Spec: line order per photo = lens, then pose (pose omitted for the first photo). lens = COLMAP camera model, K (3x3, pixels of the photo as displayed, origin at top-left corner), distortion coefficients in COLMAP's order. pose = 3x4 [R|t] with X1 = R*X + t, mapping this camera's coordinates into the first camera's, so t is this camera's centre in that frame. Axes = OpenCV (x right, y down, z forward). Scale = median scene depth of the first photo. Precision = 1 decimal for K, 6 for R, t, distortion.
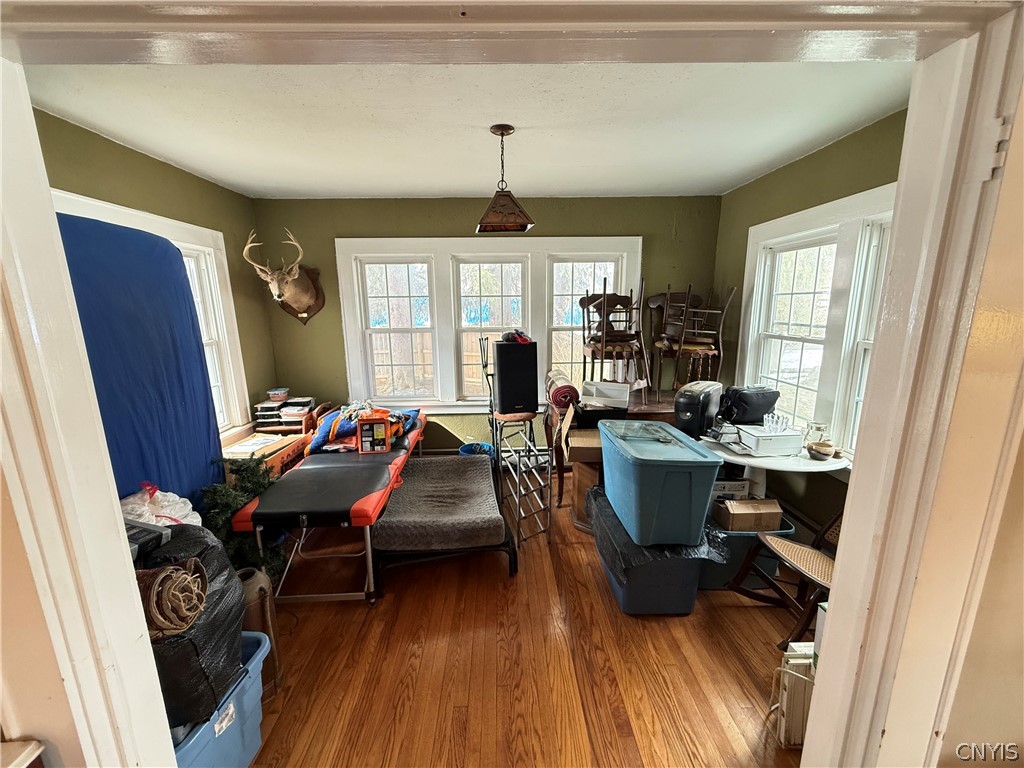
lens RADIAL K [[406.8, 0, 509.8], [0, 406.8, 383.0], [0, 0, 1]] dist [-0.001545, -0.000357]
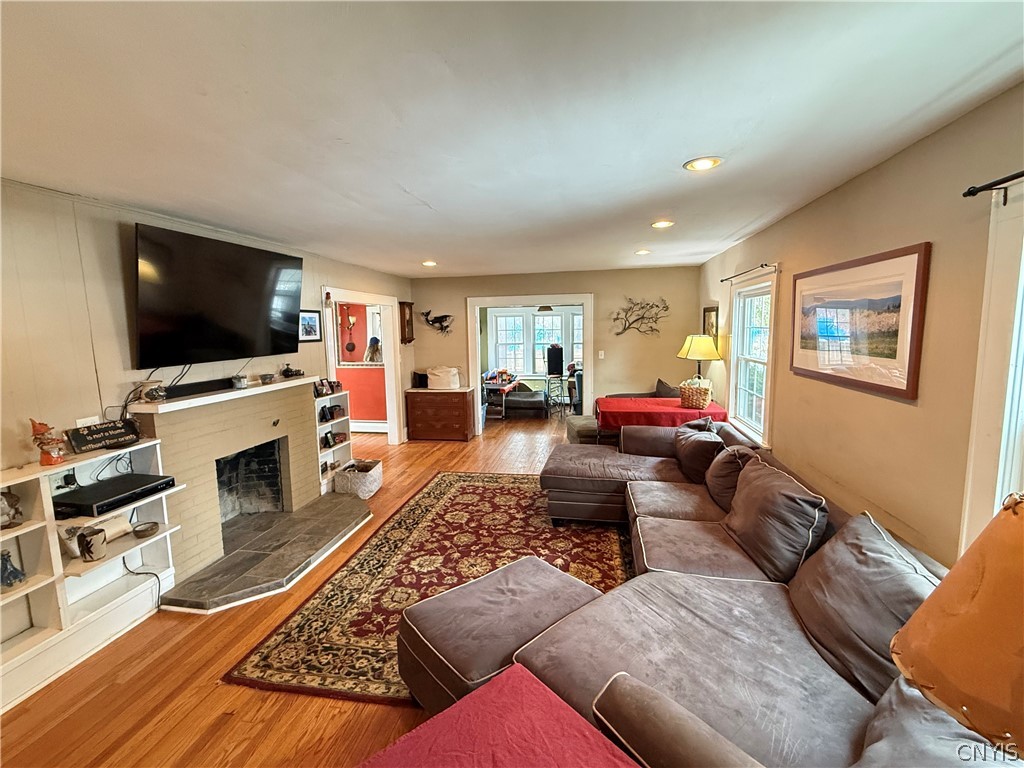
lens RADIAL K [[449.5, 0, 512.0], [0, 449.5, 384.0], [0, 0, 1]] dist [-0.000240, -0.000030]
pose [[0.980103, 0.014549, -0.197954, 0.308465], [-0.029648, 0.996852, -0.073526, 0.335839], [0.196261, 0.077932, 0.977450, -1.767143]]
